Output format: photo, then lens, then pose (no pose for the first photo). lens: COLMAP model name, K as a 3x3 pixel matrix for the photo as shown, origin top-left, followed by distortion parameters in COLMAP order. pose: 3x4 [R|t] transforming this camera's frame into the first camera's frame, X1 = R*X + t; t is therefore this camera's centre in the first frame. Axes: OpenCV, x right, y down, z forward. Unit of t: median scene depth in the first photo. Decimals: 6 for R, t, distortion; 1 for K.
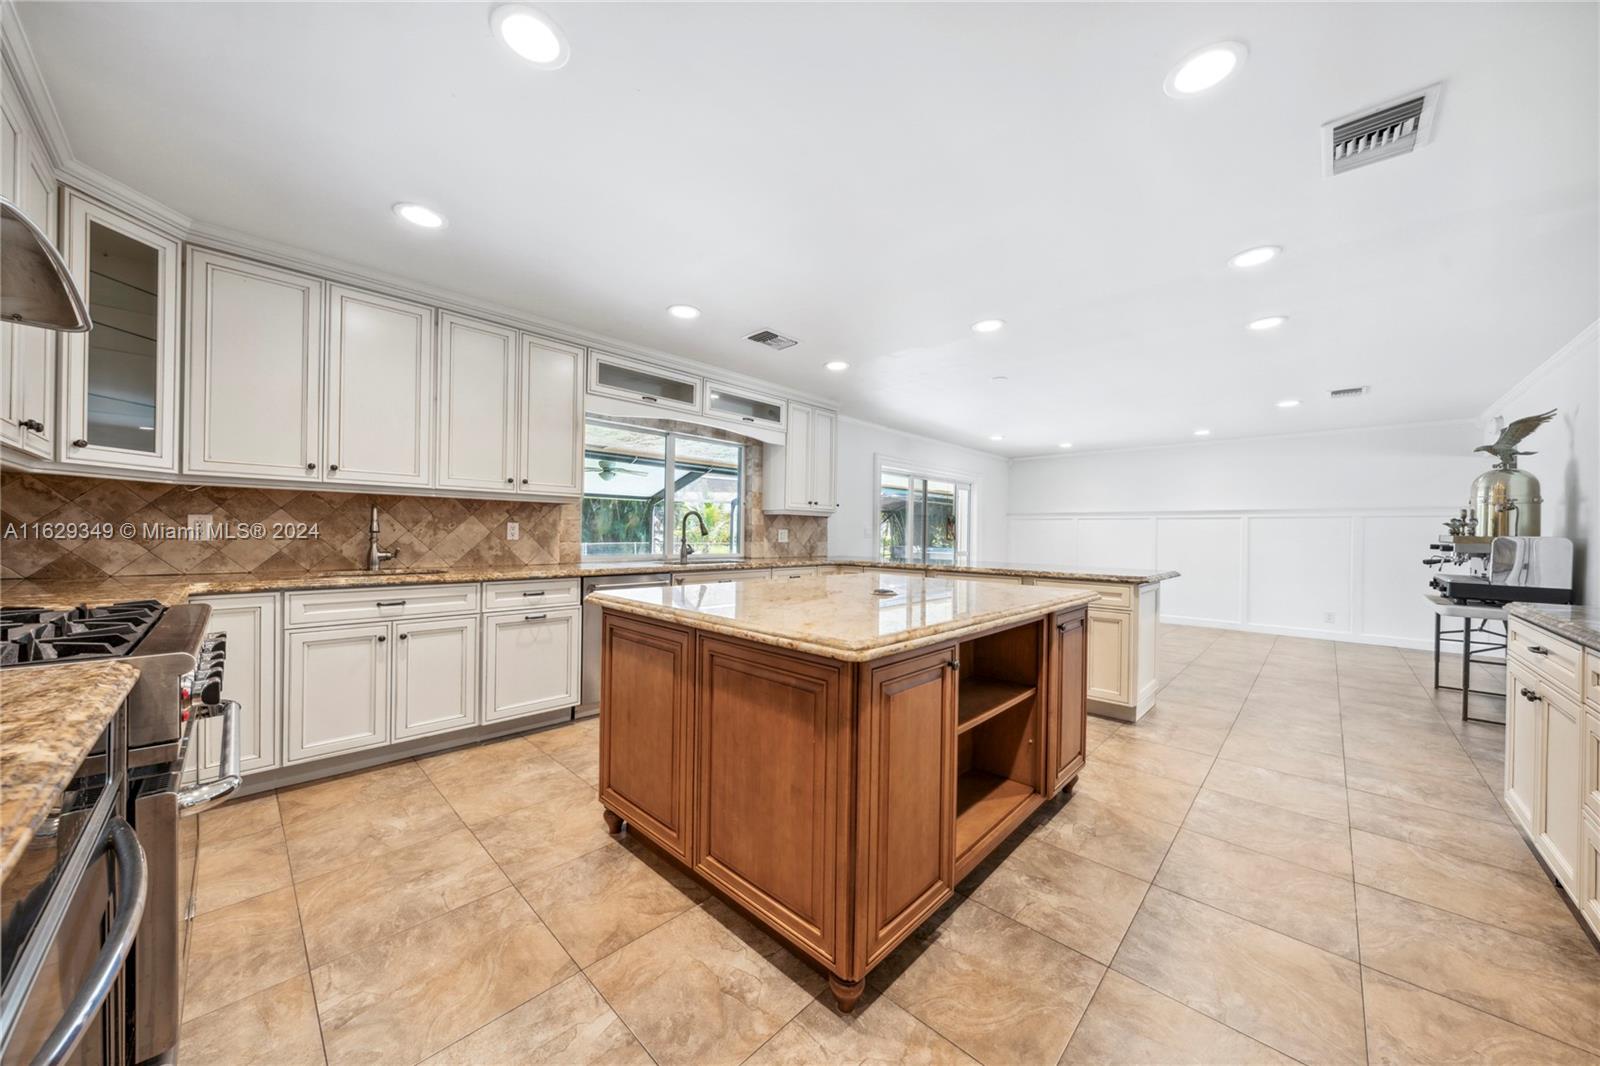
lens RADIAL K [[546.2, 0, 797.4], [0, 546.2, 551.7], [0, 0, 1]] dist [-0.005016, 0.001079]
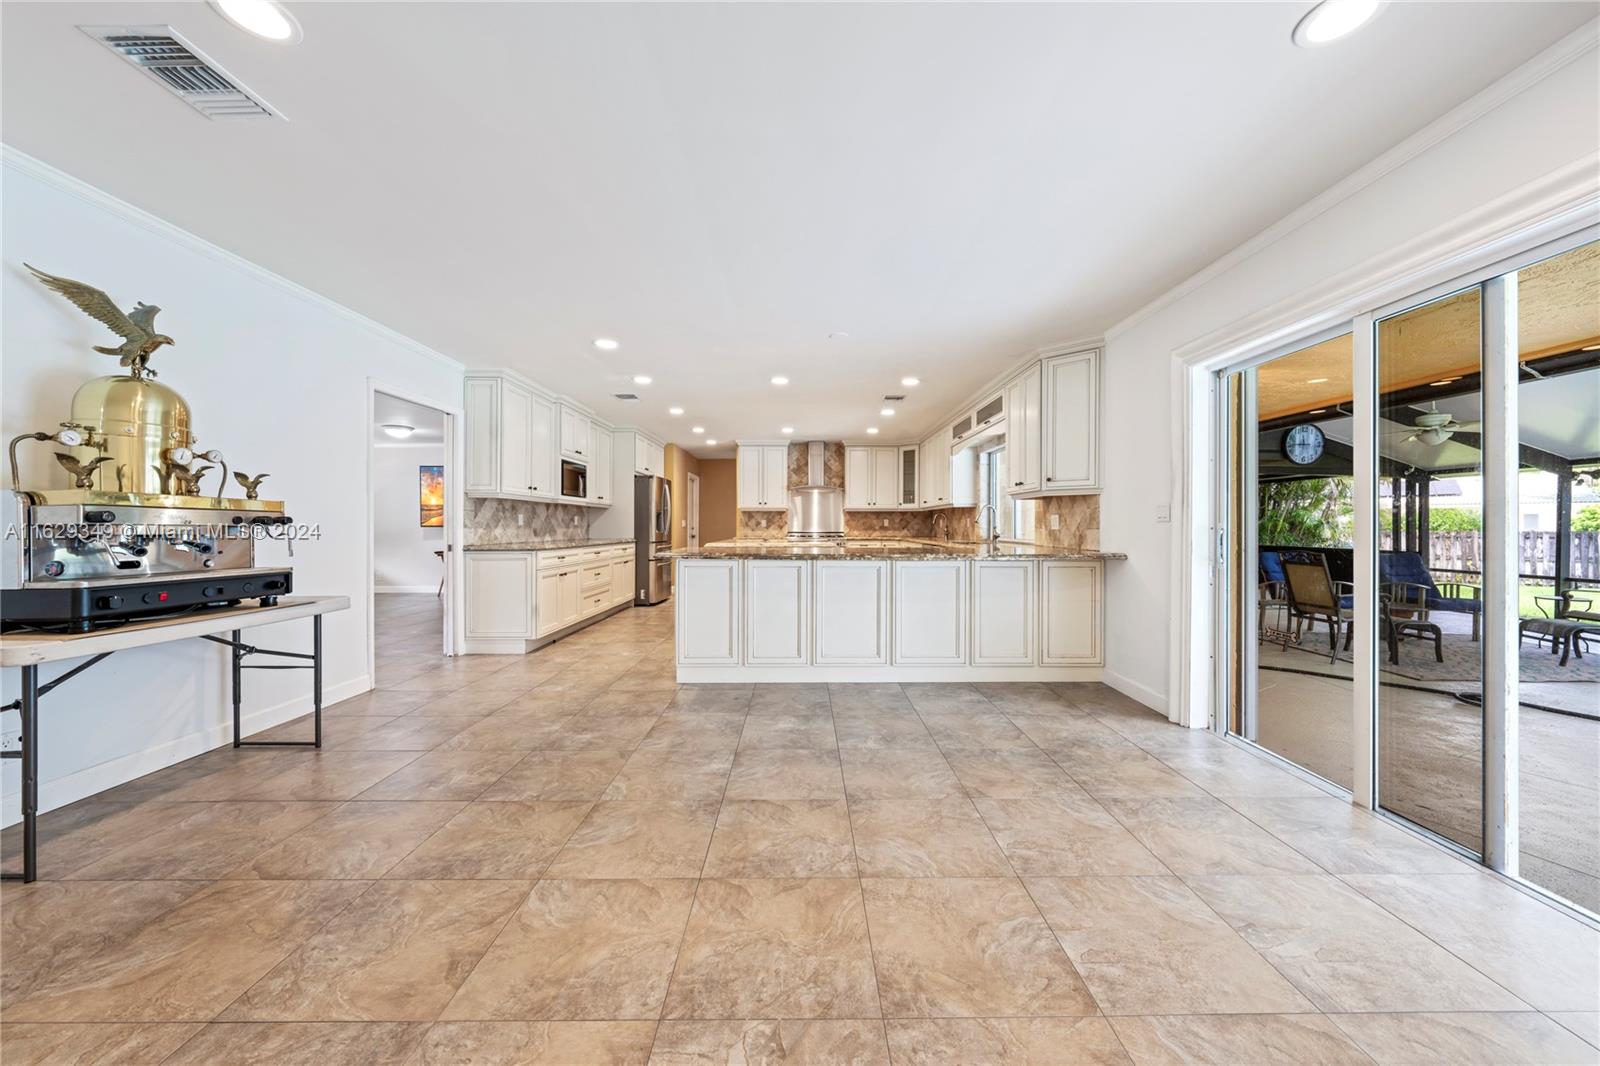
lens RADIAL K [[546.2, 0, 811.0], [0, 546.2, 535.6], [0, 0, 1]] dist [-0.005016, 0.001079]
pose [[-0.703545, -0.006245, -0.710624, 1.738919], [-0.040944, 0.998657, 0.031760, -0.041028], [0.709471, 0.051440, -0.702855, 2.729263]]
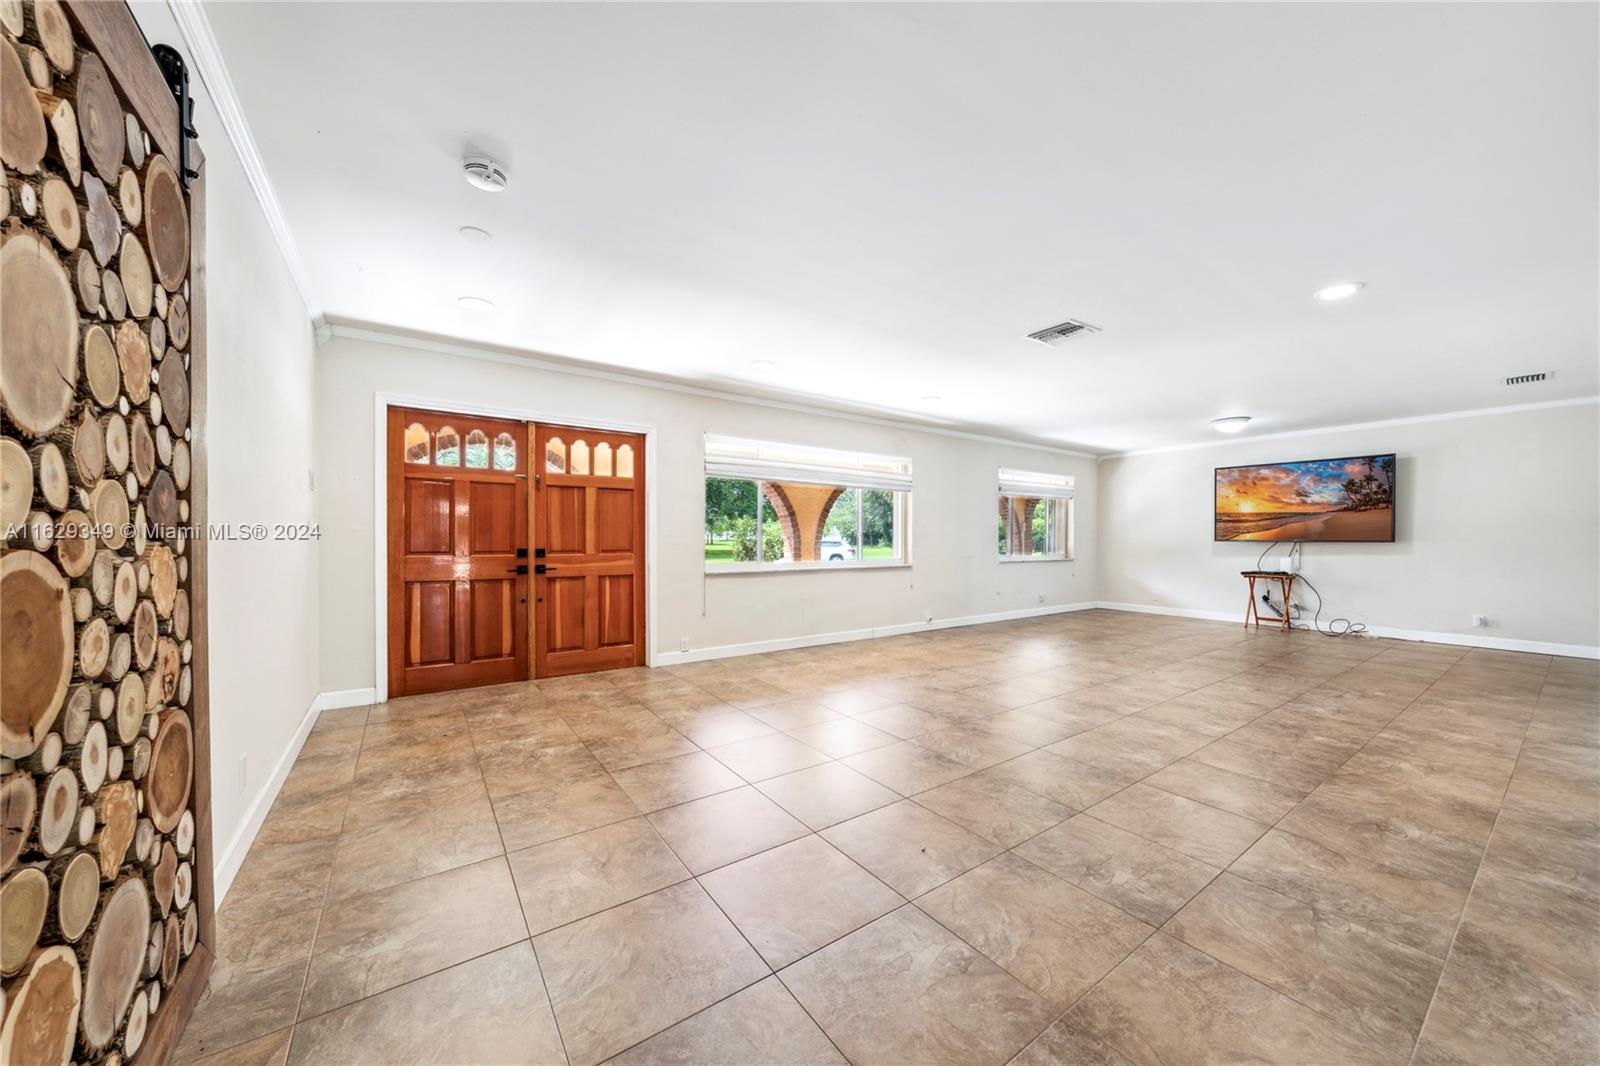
lens RADIAL K [[573.4, 0, 800.2], [0, 573.4, 544.6], [0, 0, 1]] dist [-0.006275, 0.000432]
pose [[-0.983048, -0.024554, 0.181698, 2.571283], [-0.015271, 0.998514, 0.052314, 0.006581], [-0.182713, 0.048652, -0.981962, 1.906798]]
